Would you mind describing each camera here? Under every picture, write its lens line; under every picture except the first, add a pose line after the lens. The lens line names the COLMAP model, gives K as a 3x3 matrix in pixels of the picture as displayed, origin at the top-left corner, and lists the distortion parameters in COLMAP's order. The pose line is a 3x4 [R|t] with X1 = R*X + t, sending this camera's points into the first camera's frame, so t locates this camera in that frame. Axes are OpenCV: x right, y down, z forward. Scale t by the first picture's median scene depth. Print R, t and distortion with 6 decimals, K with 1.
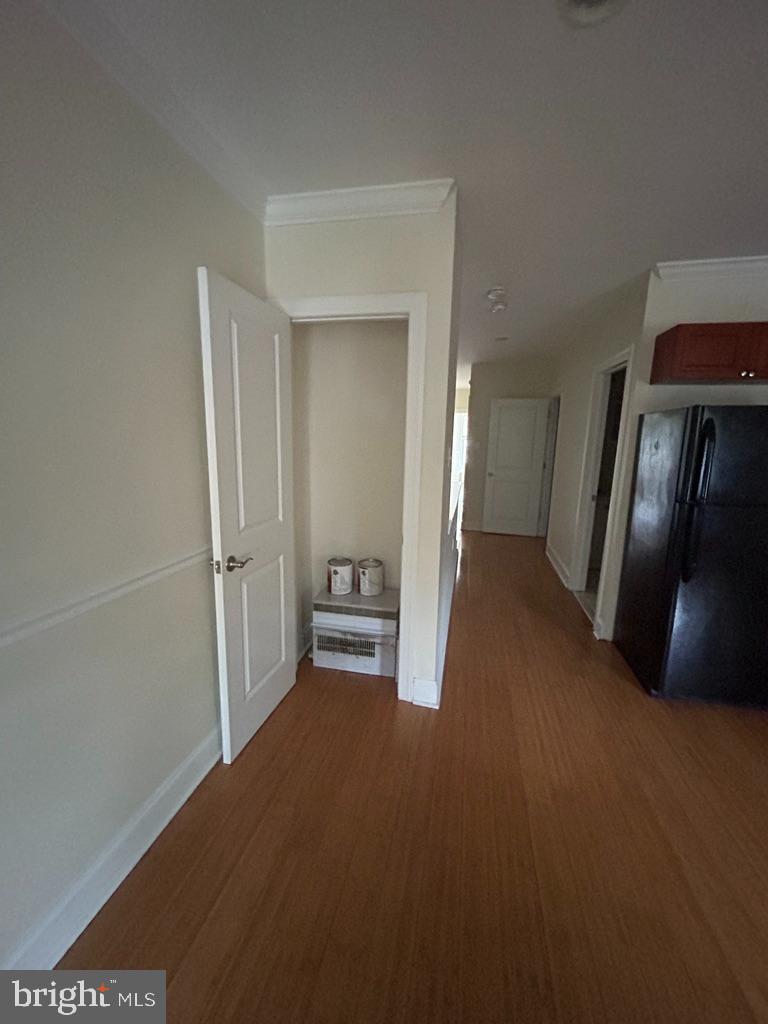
lens RADIAL K [[414.4, 0, 386.4], [0, 414.4, 512.4], [0, 0, 1]] dist [-0.000204, -0.000092]
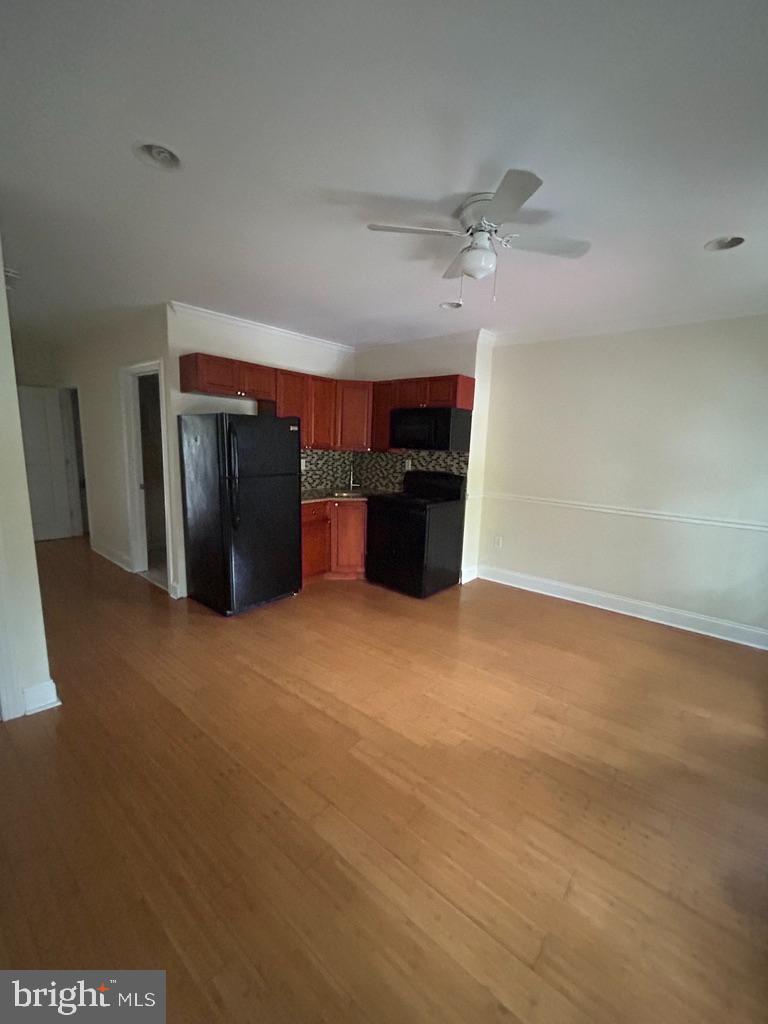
lens RADIAL K [[414.4, 0, 386.4], [0, 414.4, 512.4], [0, 0, 1]] dist [-0.000204, -0.000092]
pose [[0.467581, -0.149837, 0.871158, -0.243407], [0.136526, 0.985945, 0.096302, 0.024284], [-0.873343, 0.073907, 0.481466, -0.157223]]
